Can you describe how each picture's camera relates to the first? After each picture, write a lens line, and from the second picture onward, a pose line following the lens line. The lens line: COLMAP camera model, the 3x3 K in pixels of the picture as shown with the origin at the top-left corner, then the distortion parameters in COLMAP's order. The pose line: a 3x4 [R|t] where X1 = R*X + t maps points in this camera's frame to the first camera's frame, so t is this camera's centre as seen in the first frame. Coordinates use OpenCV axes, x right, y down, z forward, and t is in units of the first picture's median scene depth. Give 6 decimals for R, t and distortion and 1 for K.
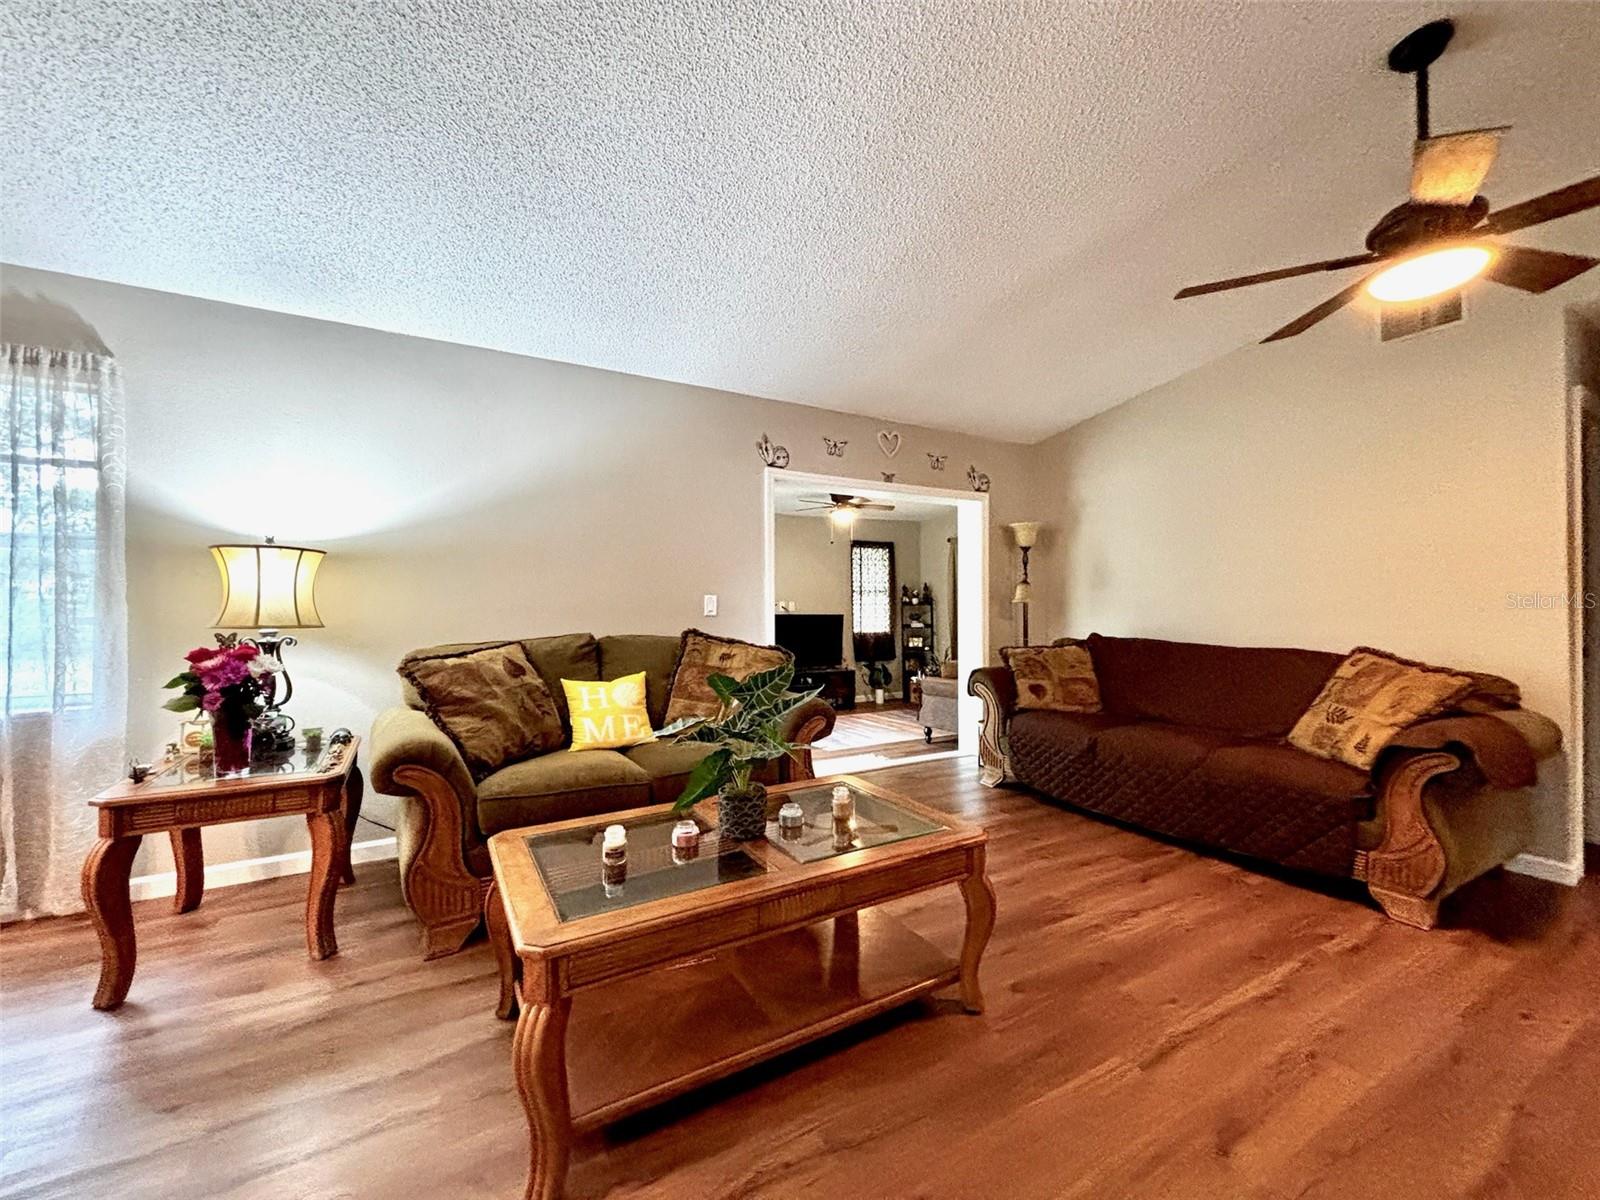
lens RADIAL K [[641.8, 0, 778.0], [0, 641.8, 596.6], [0, 0, 1]] dist [-0.000797, -0.000158]
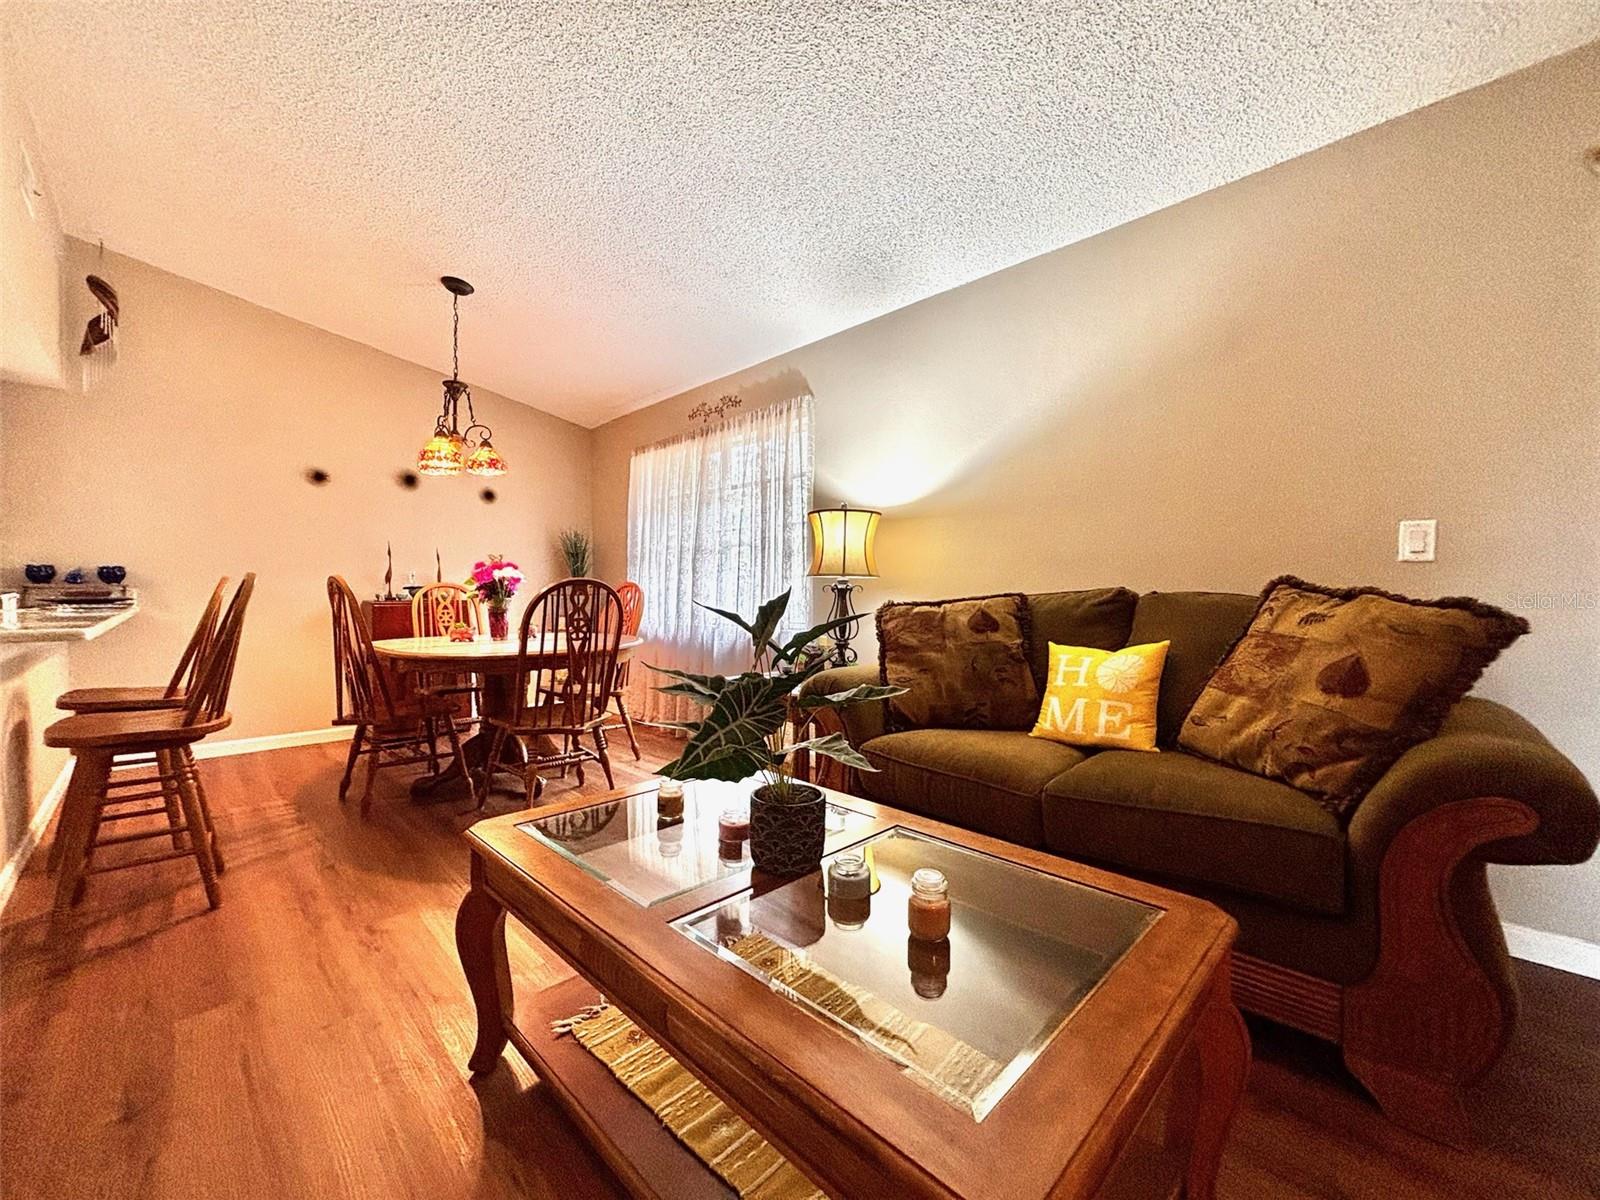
lens RADIAL K [[642.3, 0, 794.9], [0, 642.3, 607.6], [0, 0, 1]] dist [-0.000707, 0.000152]
pose [[0.252796, 0.022555, -0.967257, 0.370474], [0.003177, 0.999703, 0.024142, 0.074989], [0.967514, -0.009176, 0.252650, 0.576017]]
